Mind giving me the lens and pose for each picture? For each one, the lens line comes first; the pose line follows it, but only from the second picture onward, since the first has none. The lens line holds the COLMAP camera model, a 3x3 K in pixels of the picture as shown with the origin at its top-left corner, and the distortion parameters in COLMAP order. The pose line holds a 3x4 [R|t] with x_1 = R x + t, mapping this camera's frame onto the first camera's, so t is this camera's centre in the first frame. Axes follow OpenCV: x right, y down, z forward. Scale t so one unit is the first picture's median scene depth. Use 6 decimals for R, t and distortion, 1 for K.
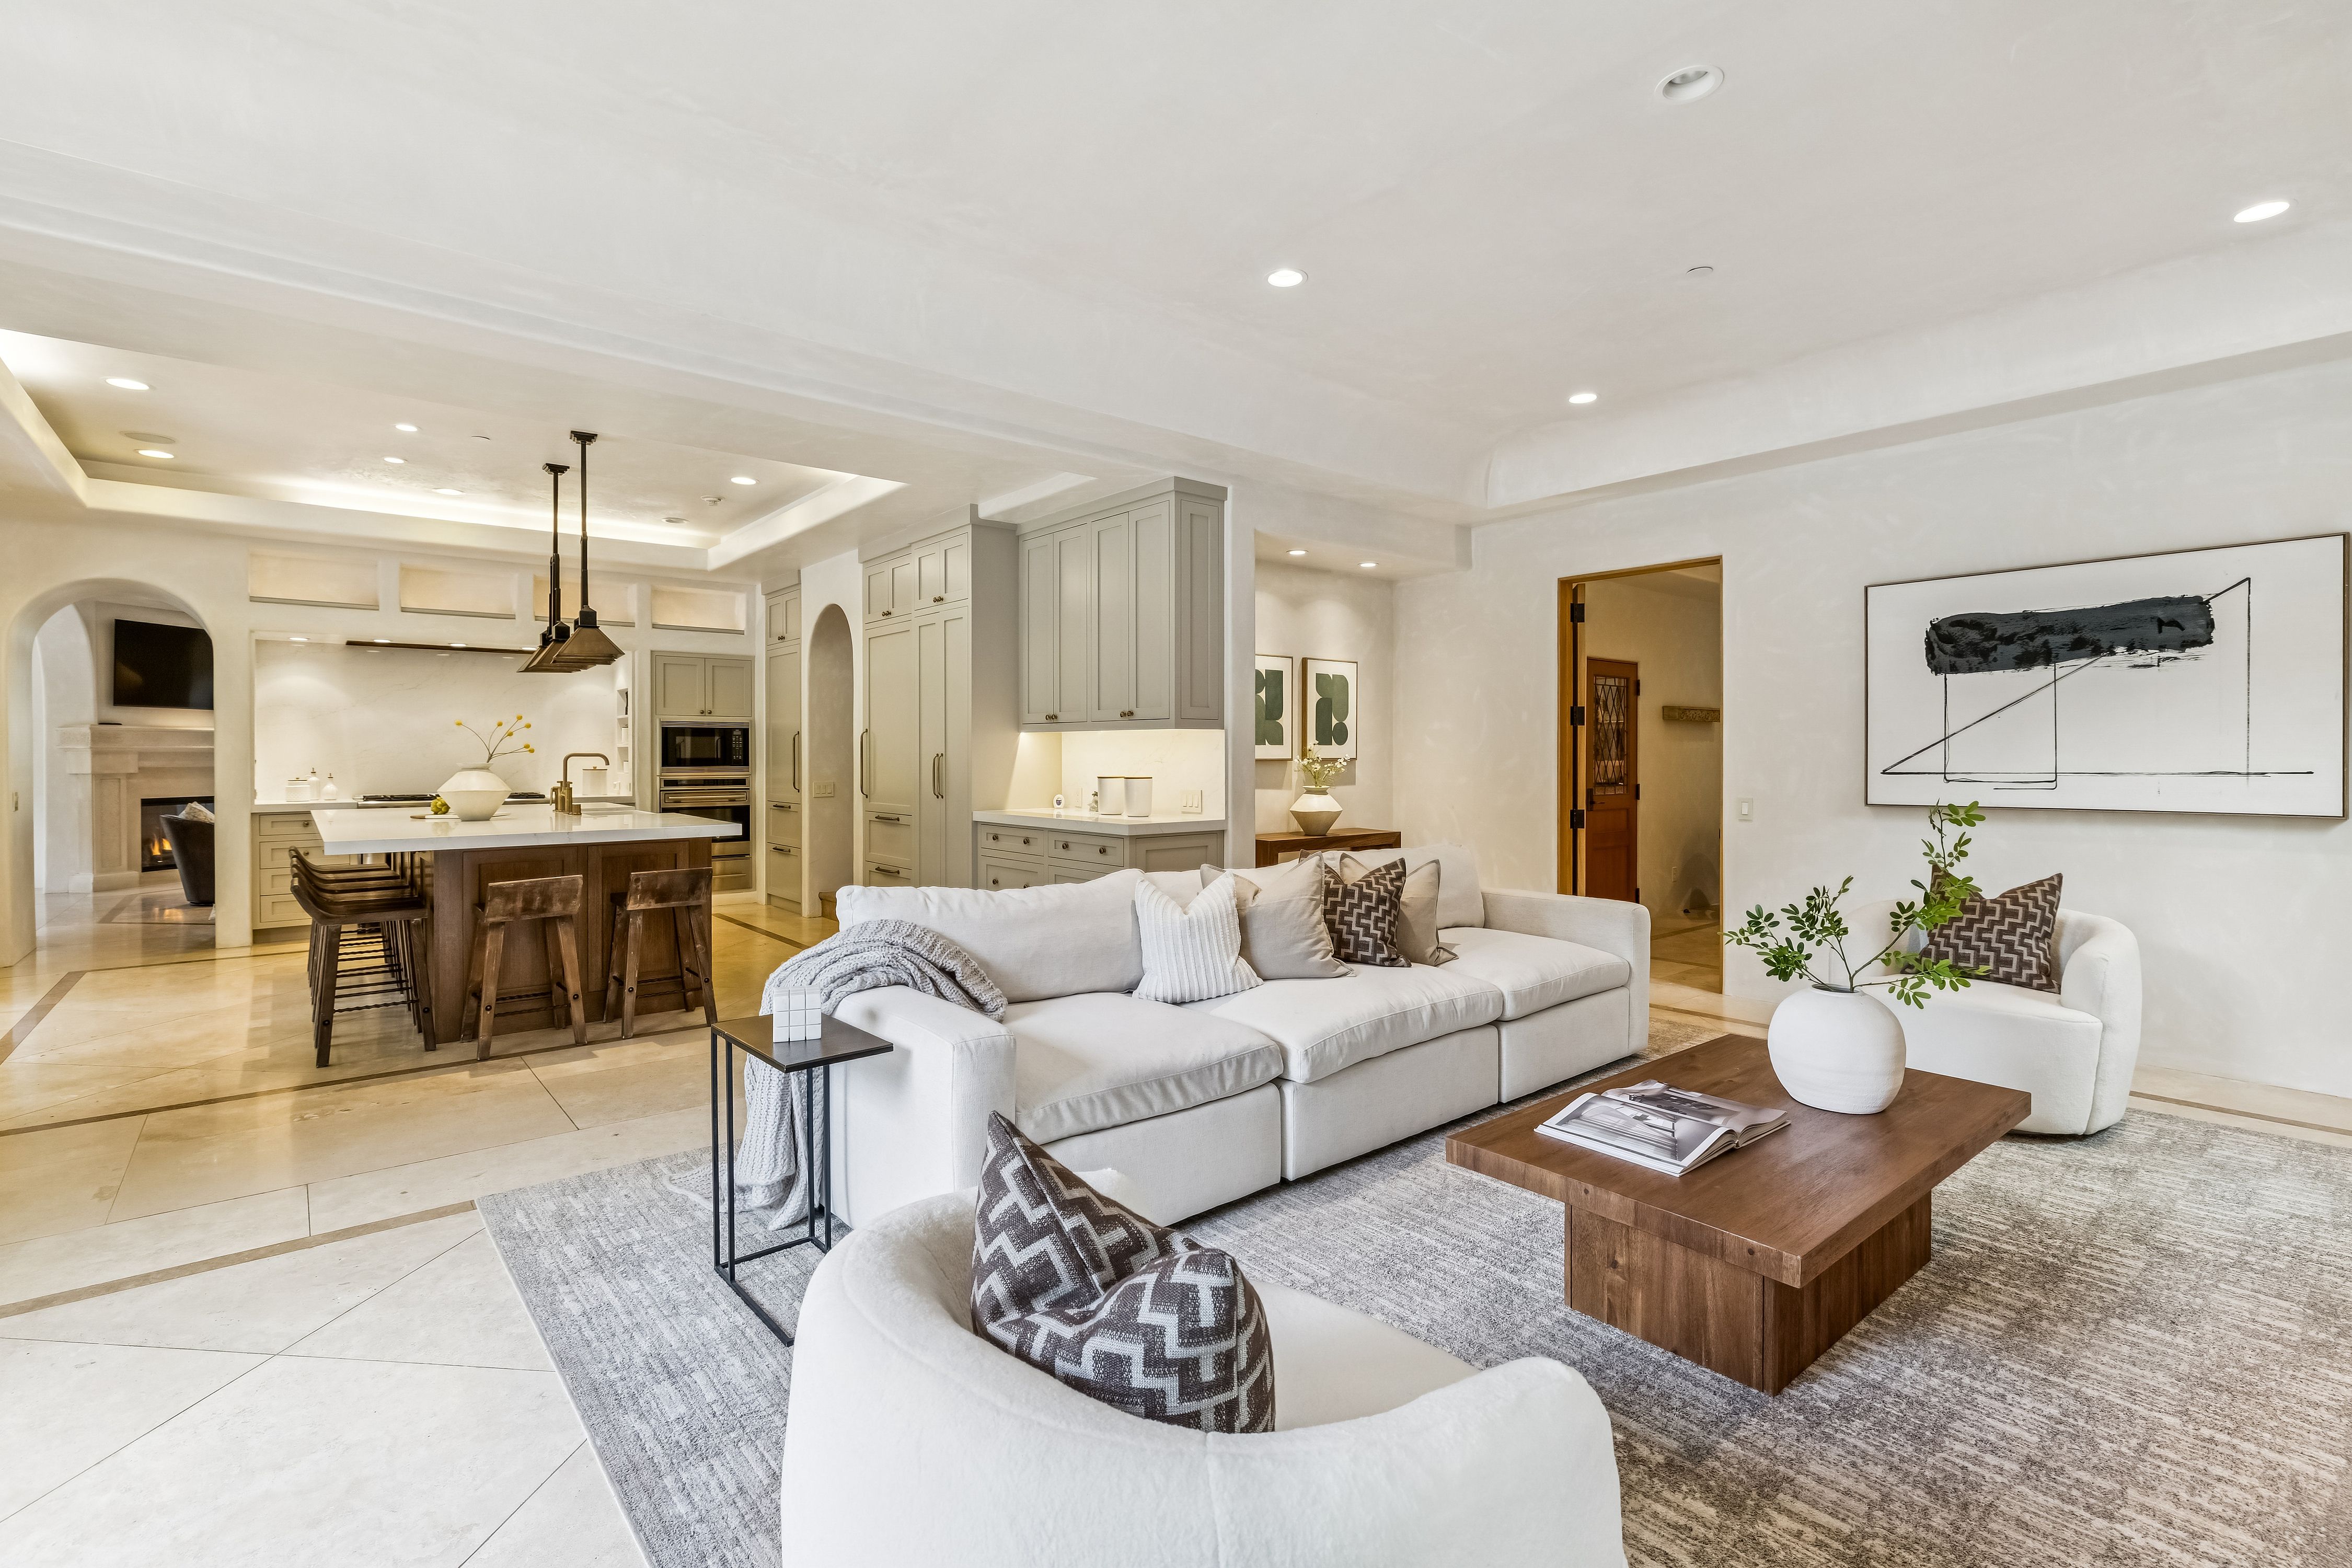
lens RADIAL K [[1072.5, 0, 1173.4], [0, 1072.5, 761.6], [0, 0, 1]] dist [-0.003409, -0.000165]
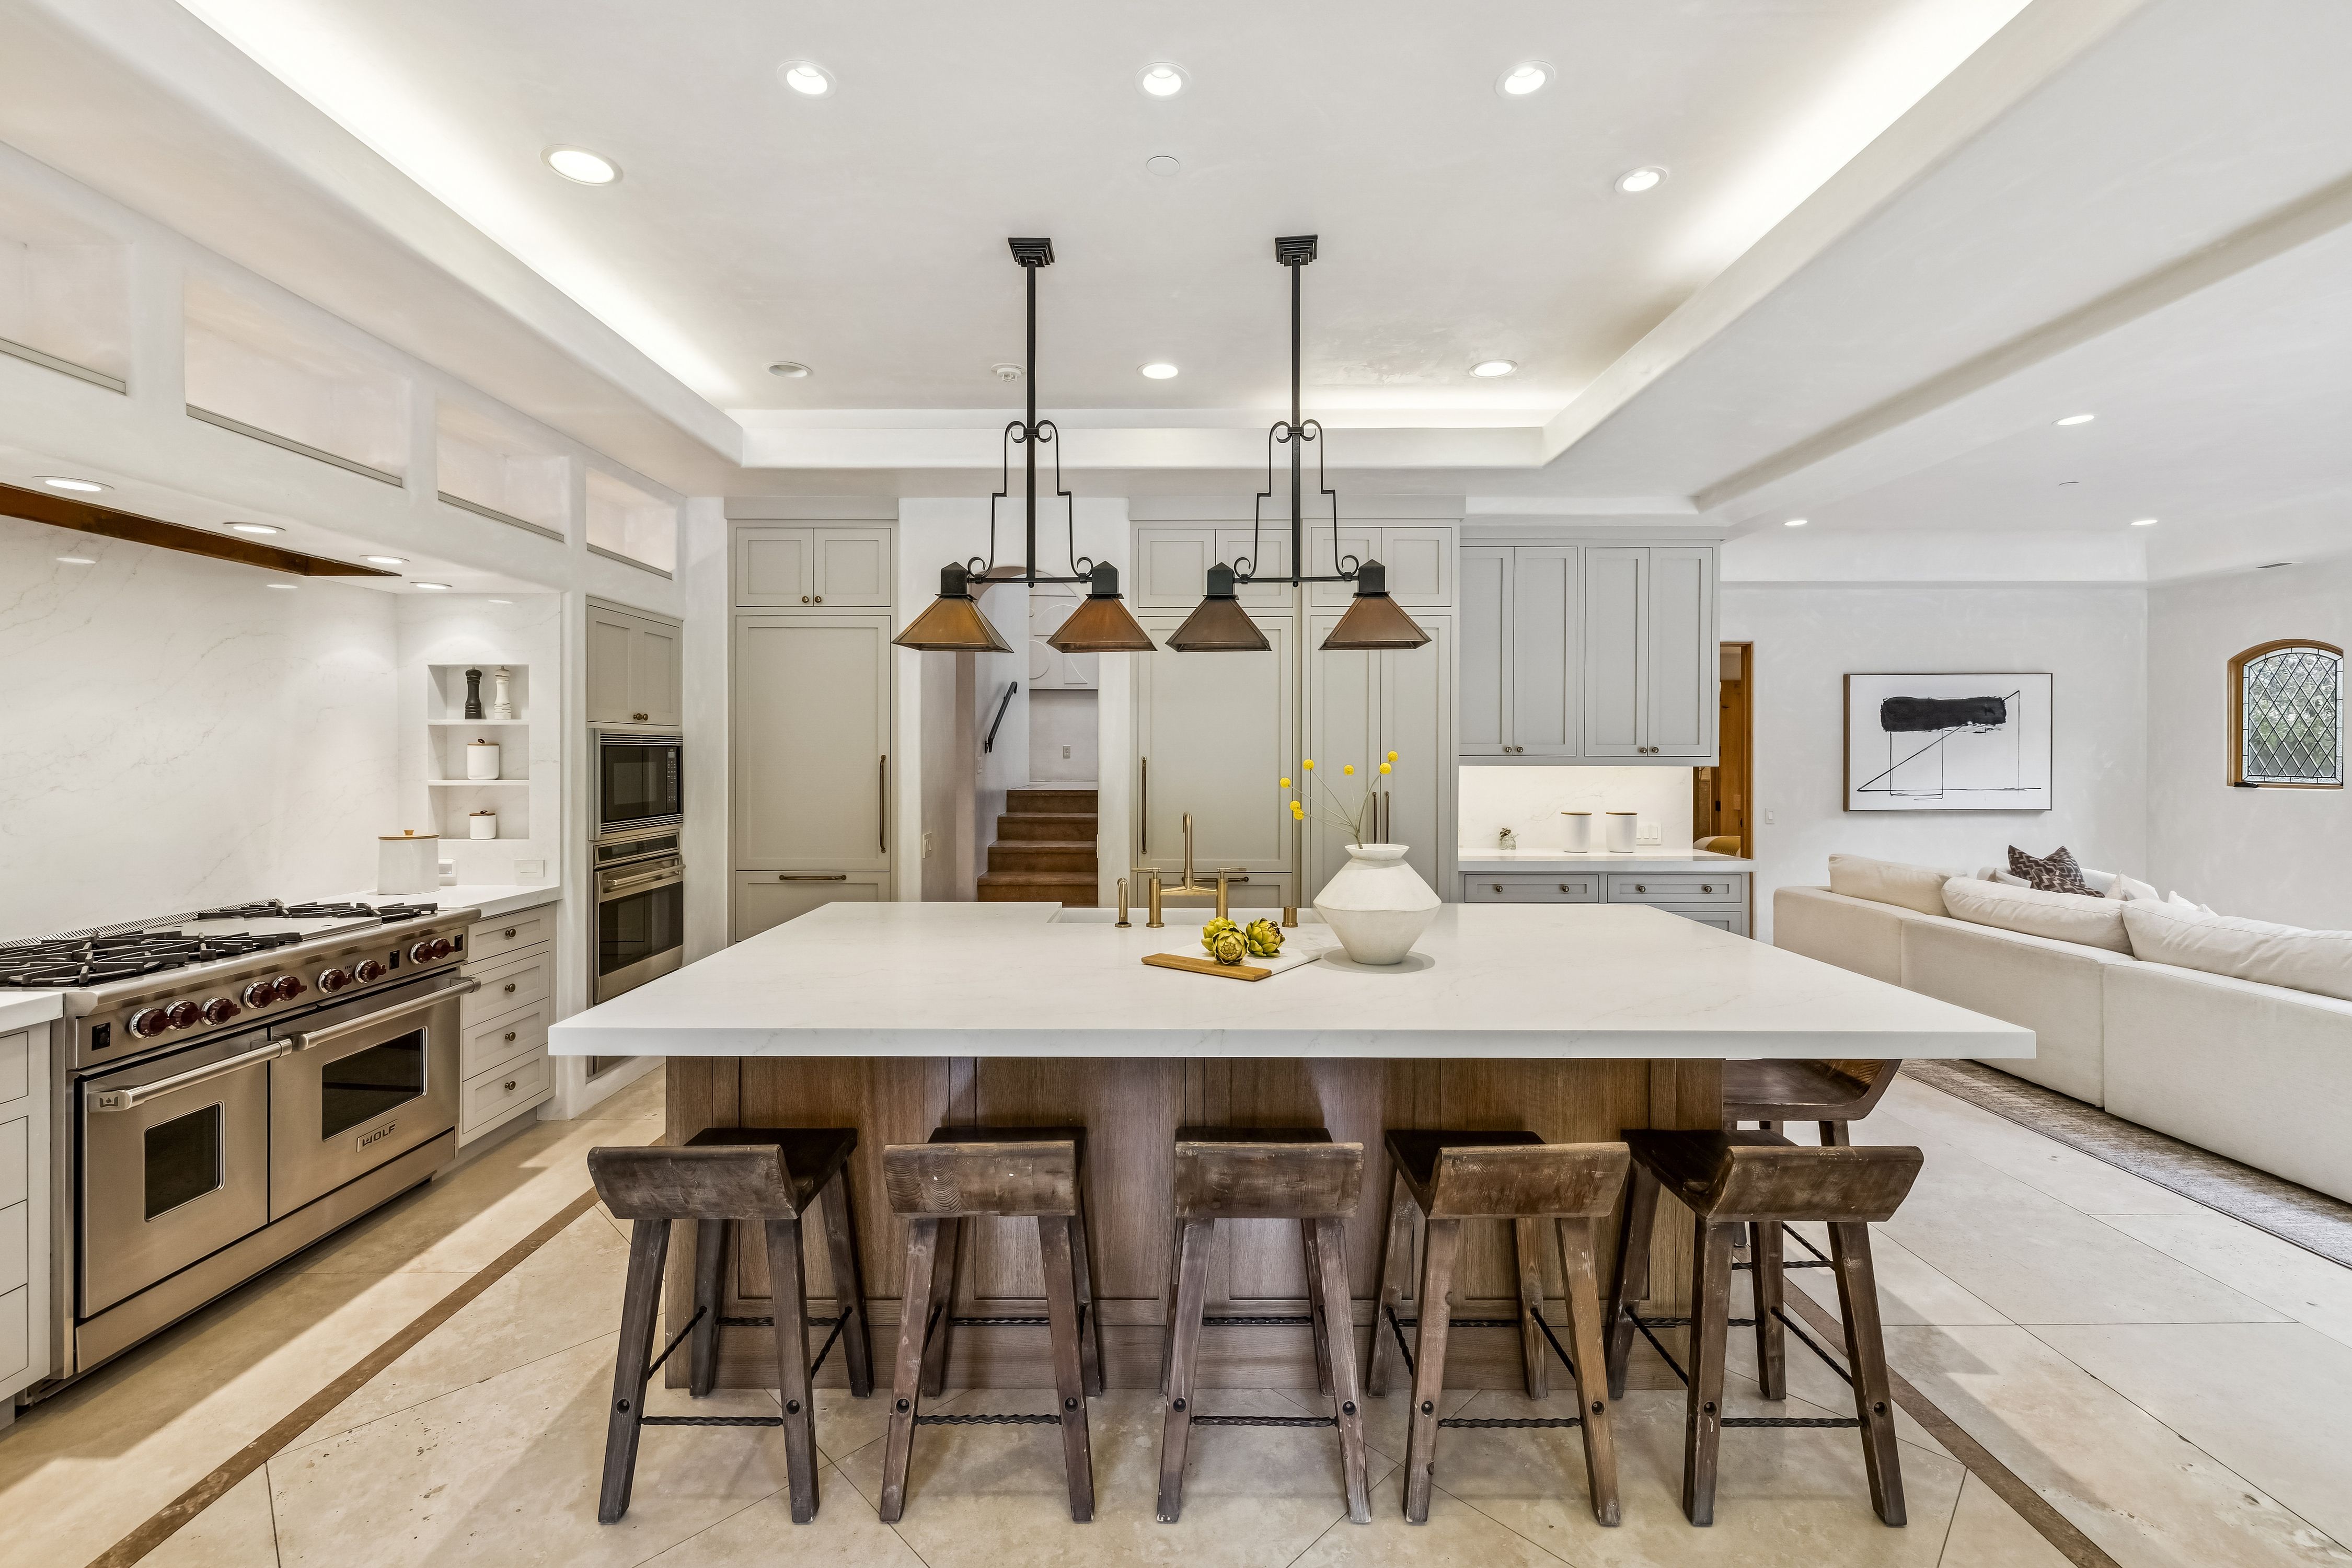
lens RADIAL K [[1001.5, 0, 1169.1], [0, 1001.5, 760.5], [0, 0, 1]] dist [0.000038, -0.000590]
pose [[0.636935, -0.006163, 0.770893, -0.767286], [0.003042, 0.999980, 0.005481, -0.030528], [-0.770911, -0.001146, 0.636942, 0.553981]]
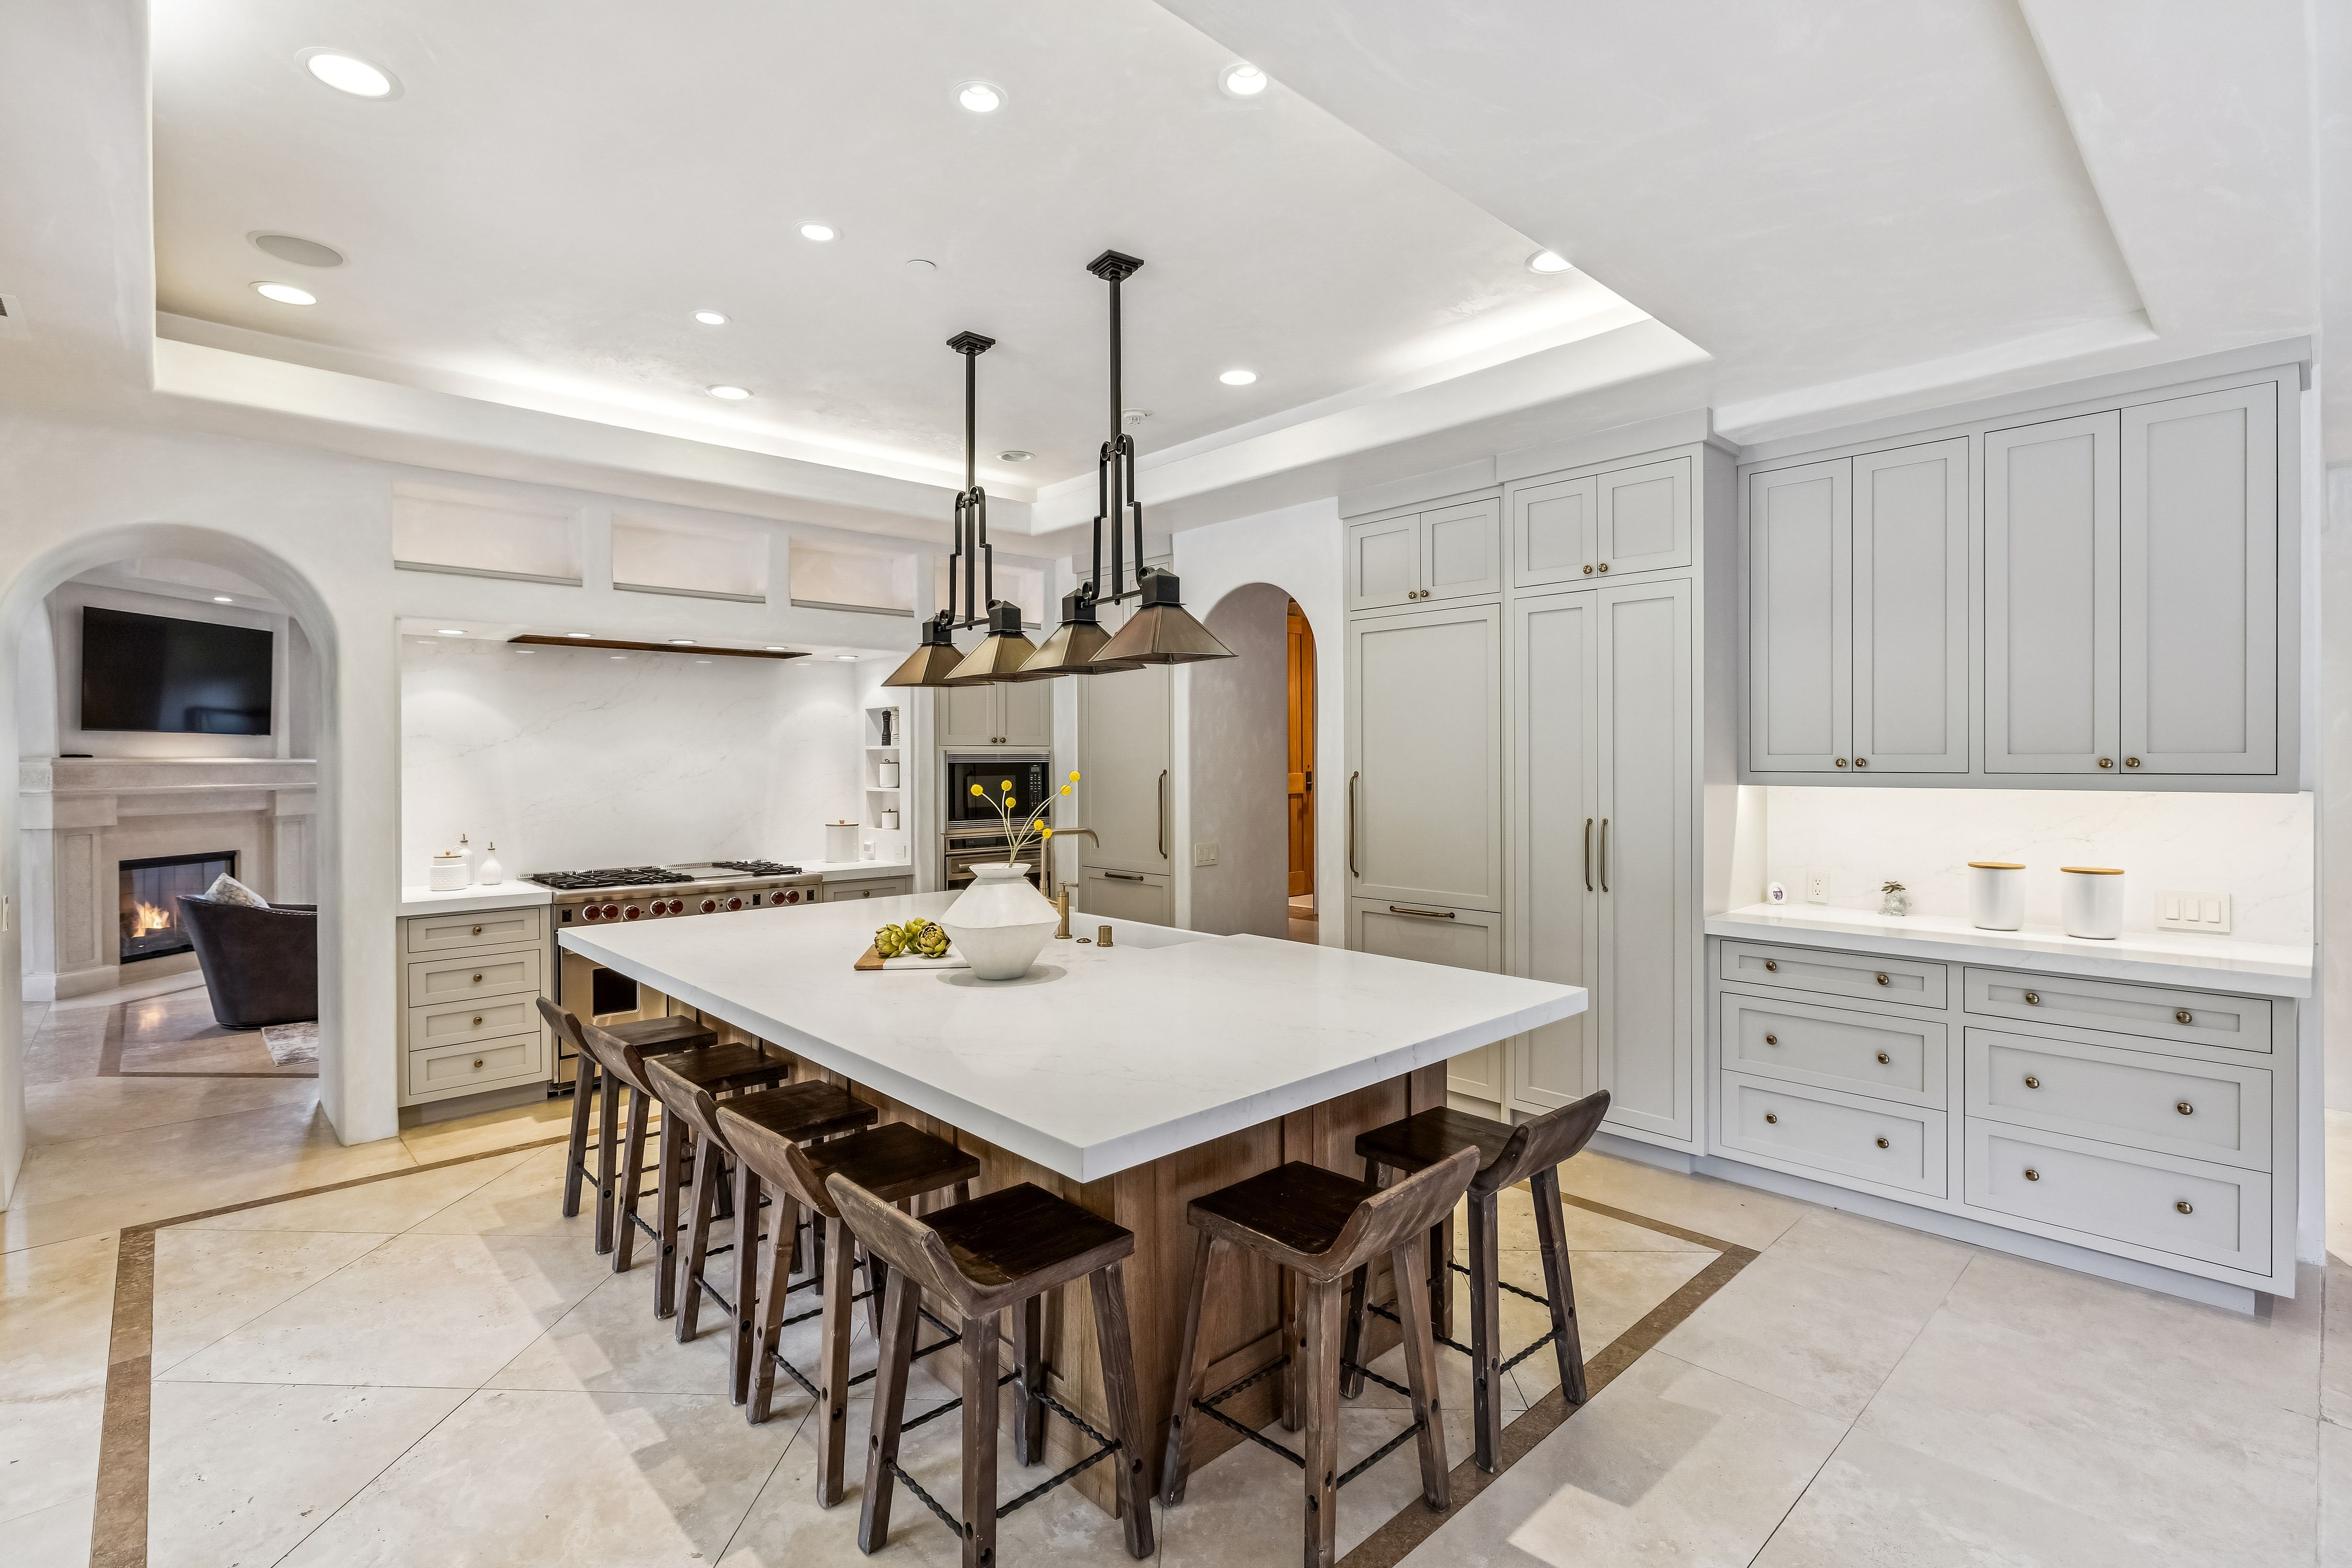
lens RADIAL K [[1090.2, 0, 1171.1], [0, 1090.2, 769.4], [0, 0, 1]] dist [-0.005141, 0.000265]
pose [[0.998364, -0.004237, 0.057018, -0.426810], [0.004150, 0.999990, 0.001643, -0.032657], [-0.057024, -0.001404, 0.998372, 0.334243]]
